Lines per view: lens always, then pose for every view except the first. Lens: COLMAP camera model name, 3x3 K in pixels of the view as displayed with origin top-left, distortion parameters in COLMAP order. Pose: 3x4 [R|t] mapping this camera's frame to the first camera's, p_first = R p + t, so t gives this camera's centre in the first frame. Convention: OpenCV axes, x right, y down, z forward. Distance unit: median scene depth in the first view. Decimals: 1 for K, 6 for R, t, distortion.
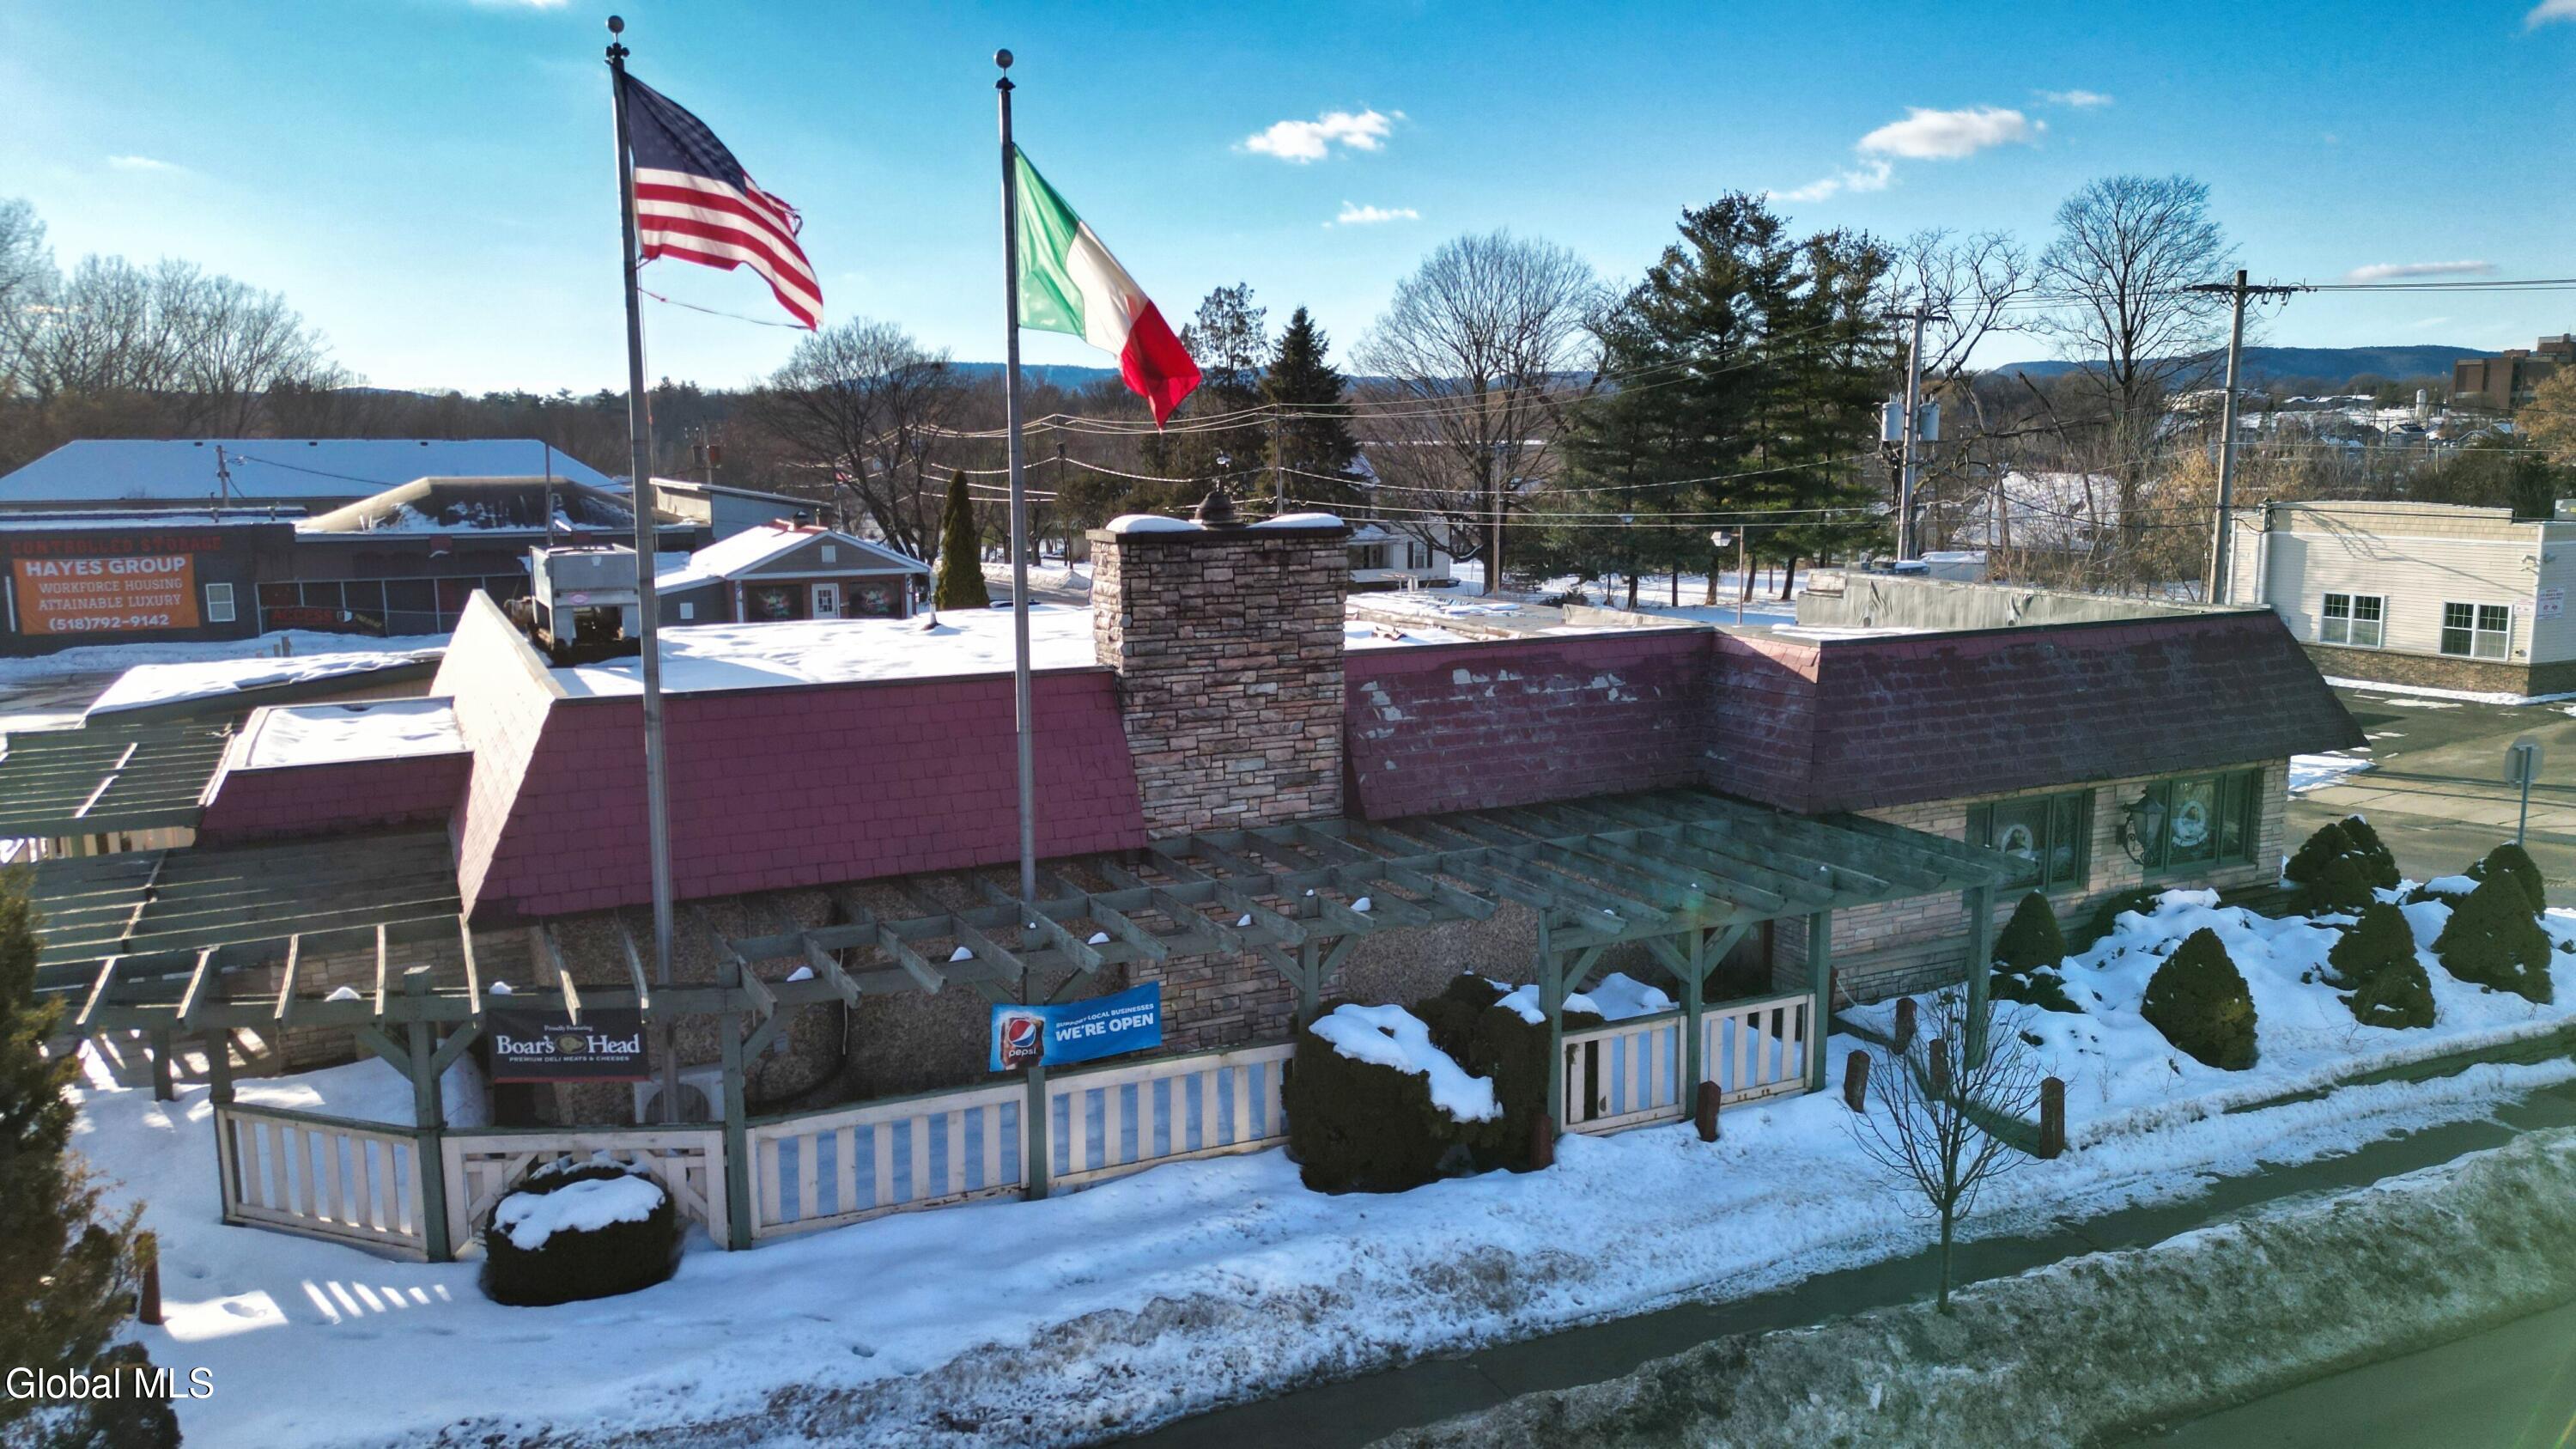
lens RADIAL K [[1794.7, 0, 1282.6], [0, 1794.7, 716.0], [0, 0, 1]] dist [0.074138, -0.068840]
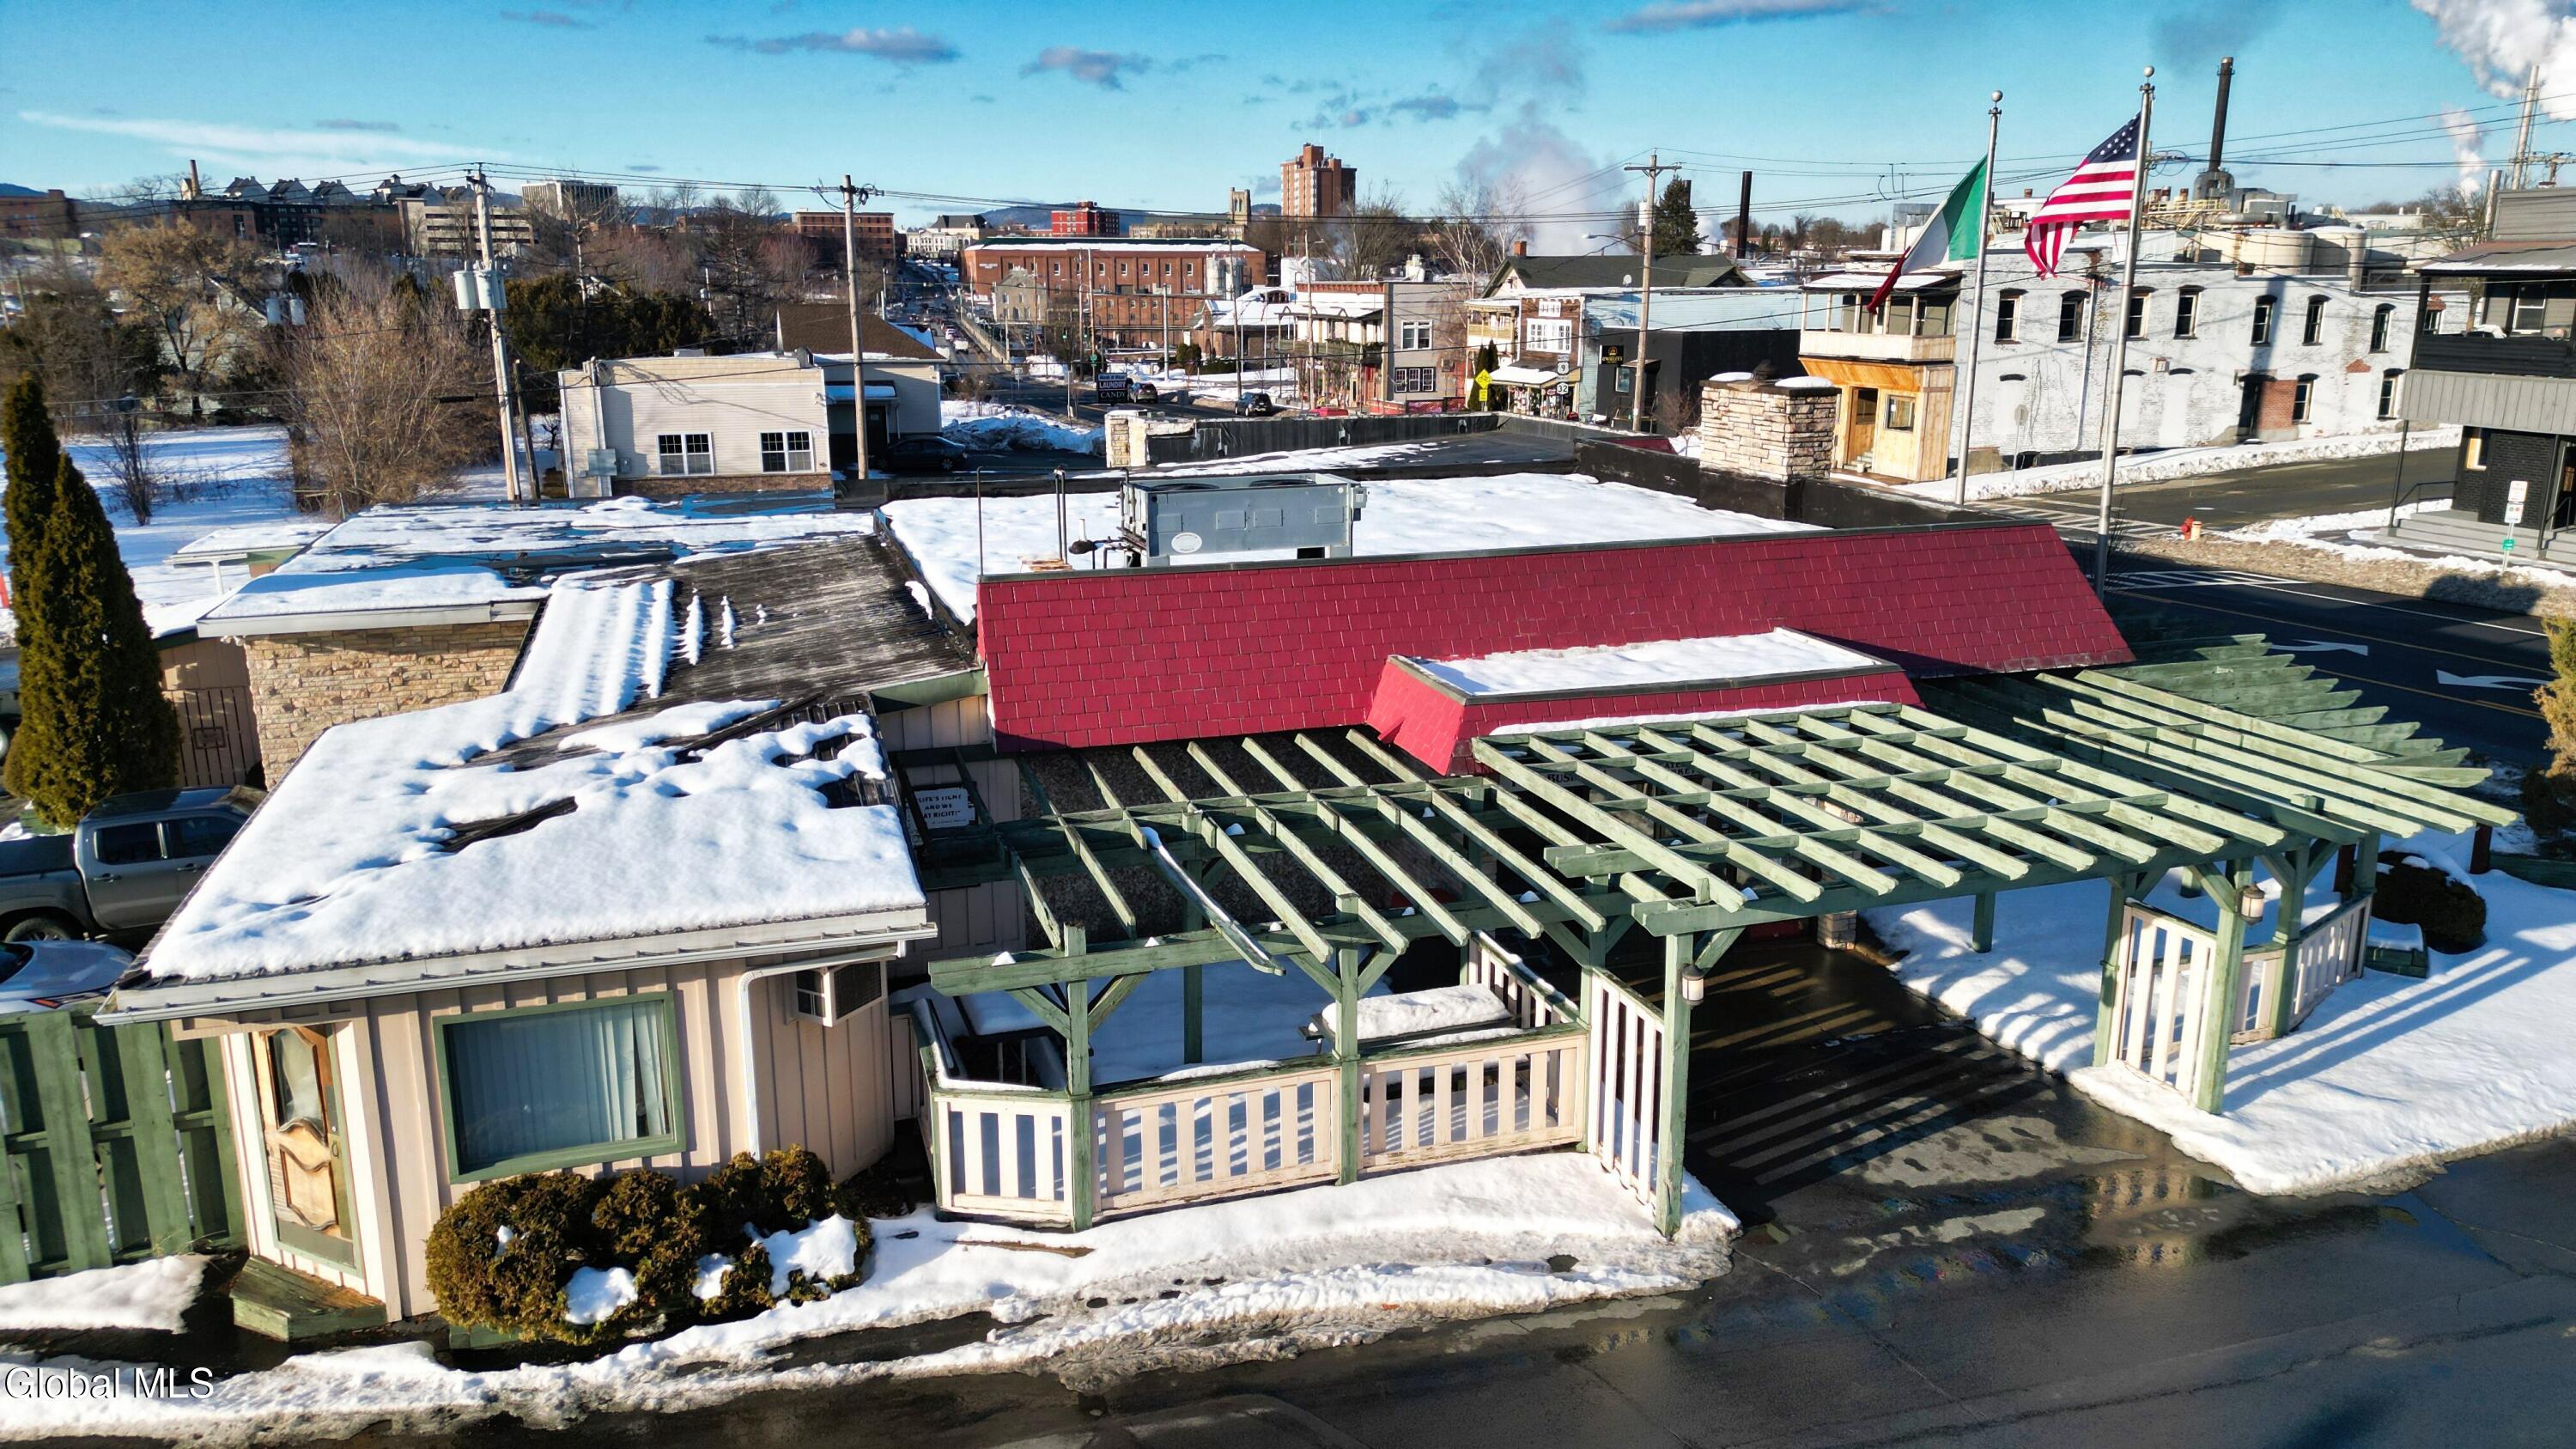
lens RADIAL K [[1794.7, 0, 1282.6], [0, 1794.7, 716.0], [0, 0, 1]] dist [0.074138, -0.068840]
pose [[0.158067, -0.228739, 0.960569, -0.327595], [0.150052, 0.967065, 0.205594, -0.042124], [-0.975961, 0.111638, 0.187183, 0.230285]]
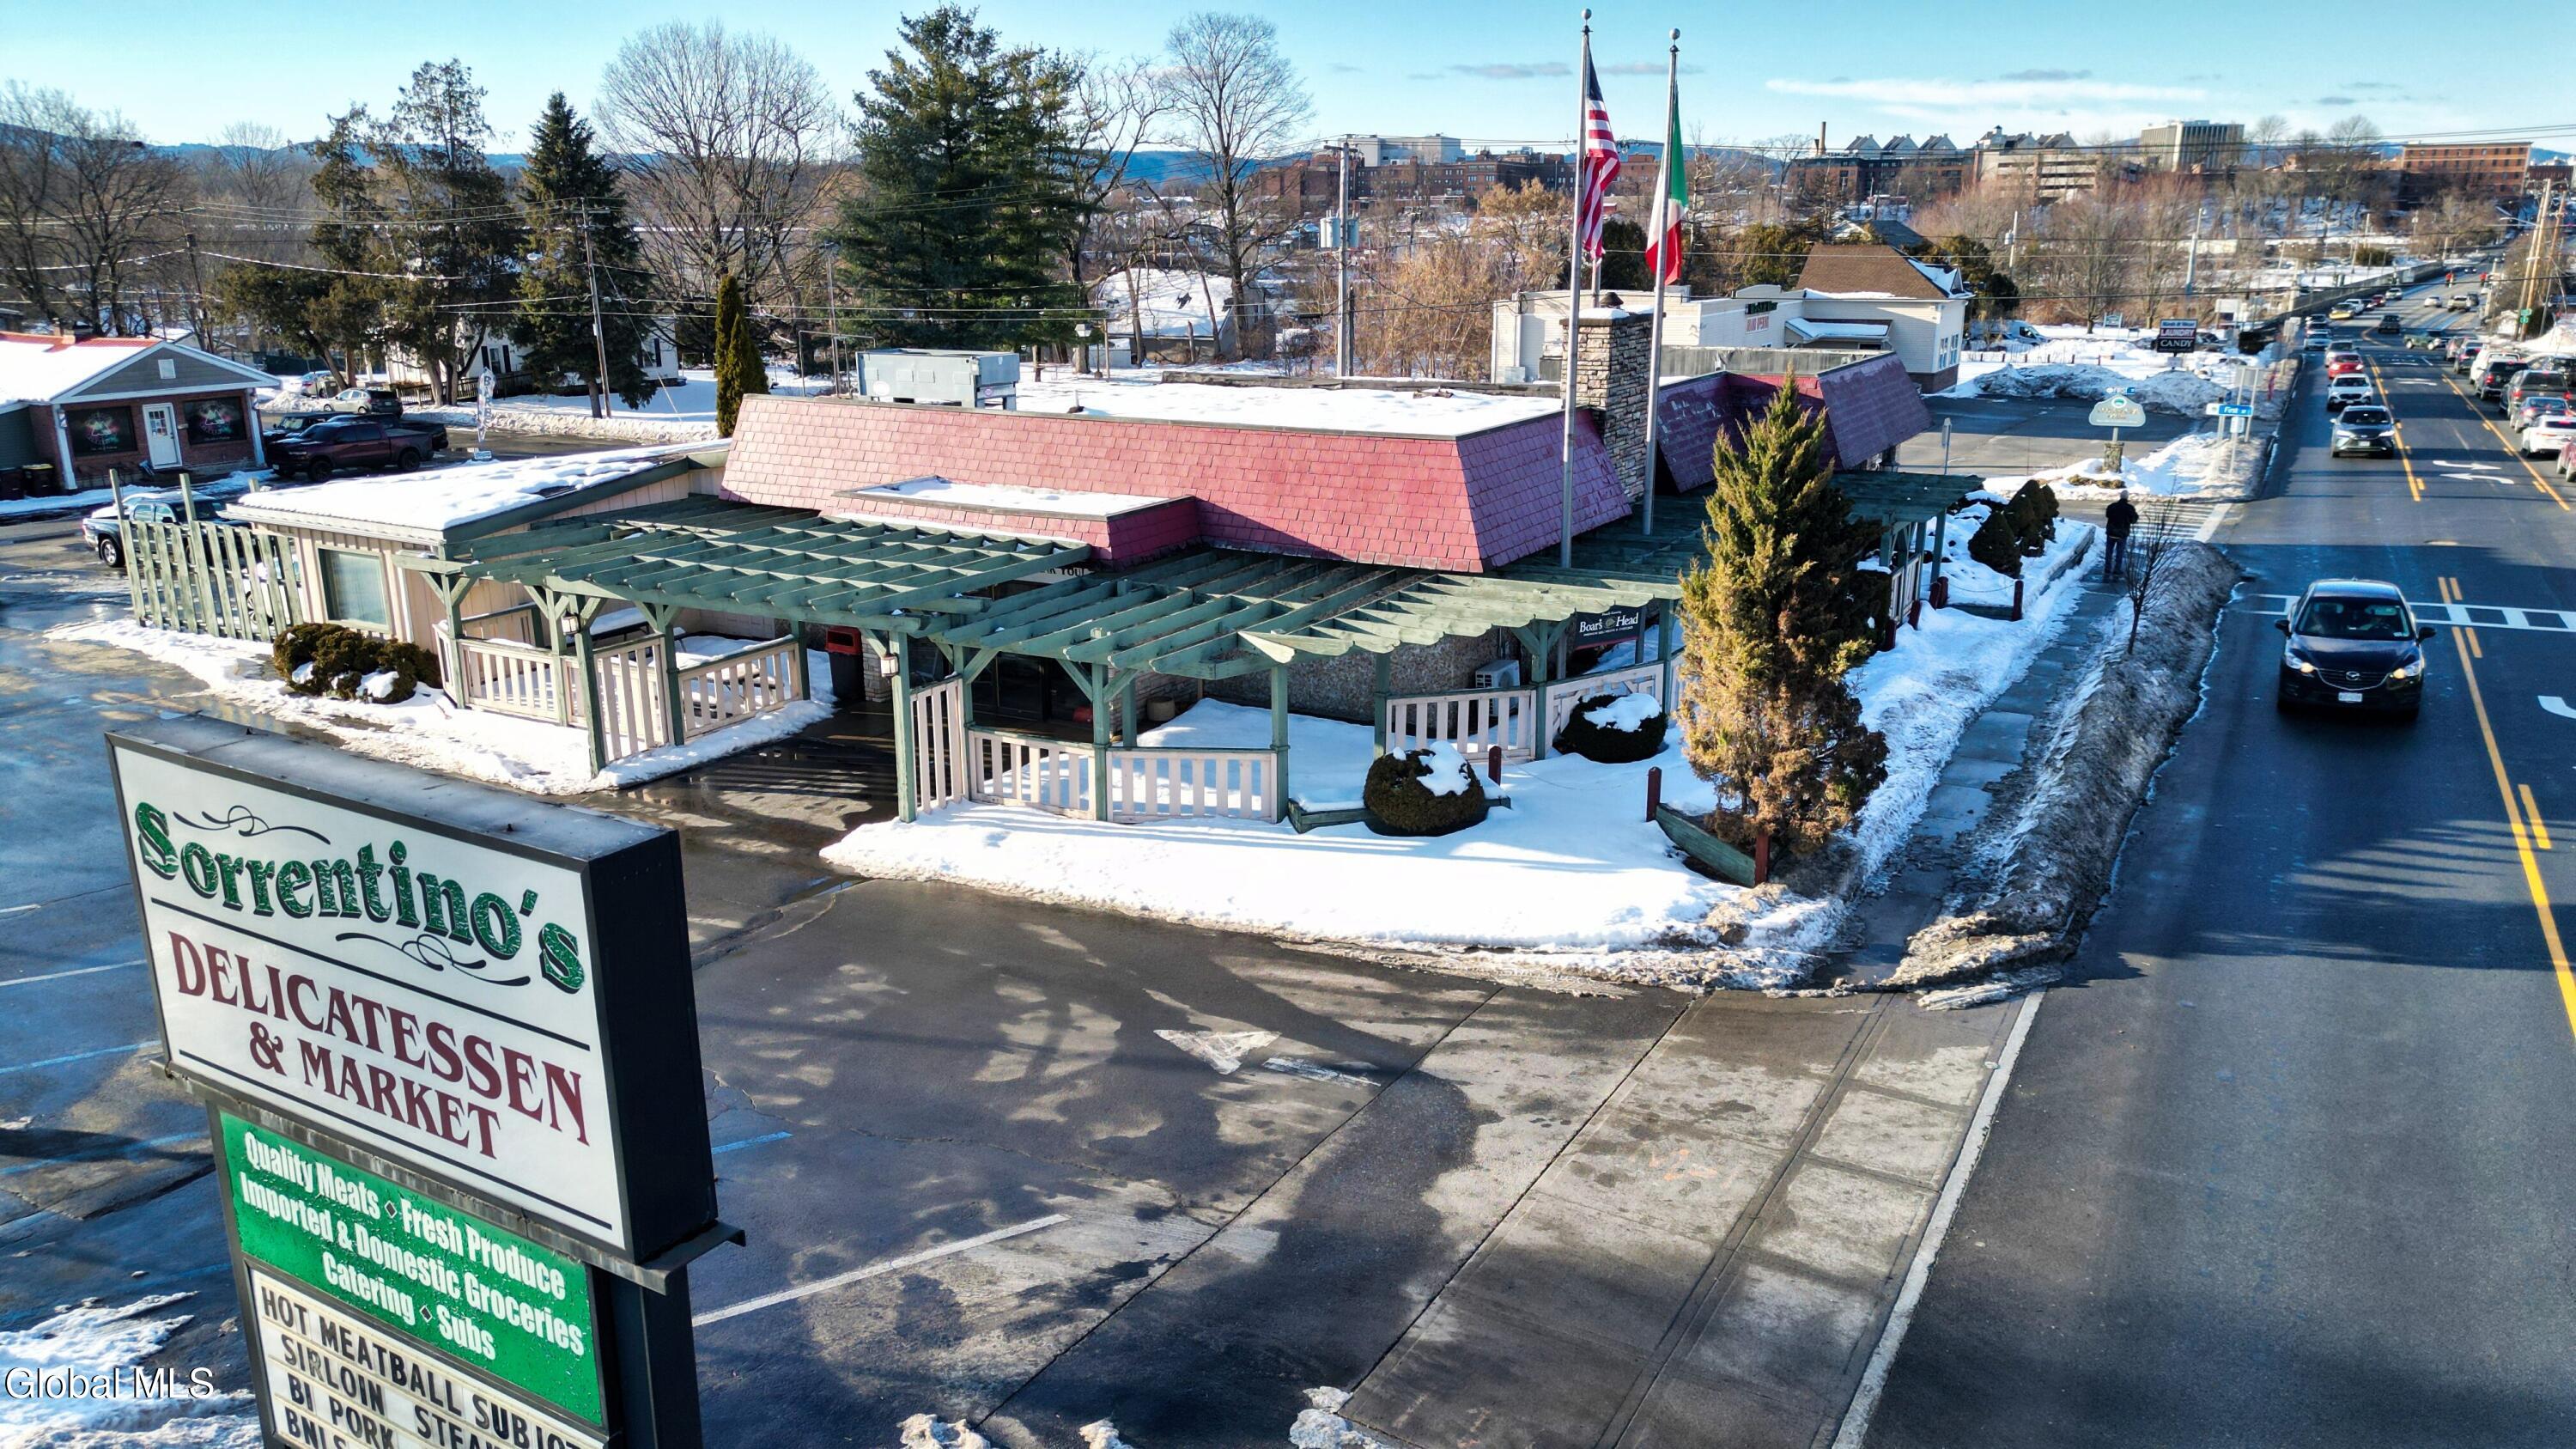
lens RADIAL K [[1794.7, 0, 1282.6], [0, 1794.7, 716.0], [0, 0, 1]] dist [0.074138, -0.068840]
pose [[0.829434, -0.141996, 0.540256, -0.241037], [0.081637, 0.987581, 0.134232, 0.001667], [-0.552607, -0.067232, 0.830726, -0.041477]]
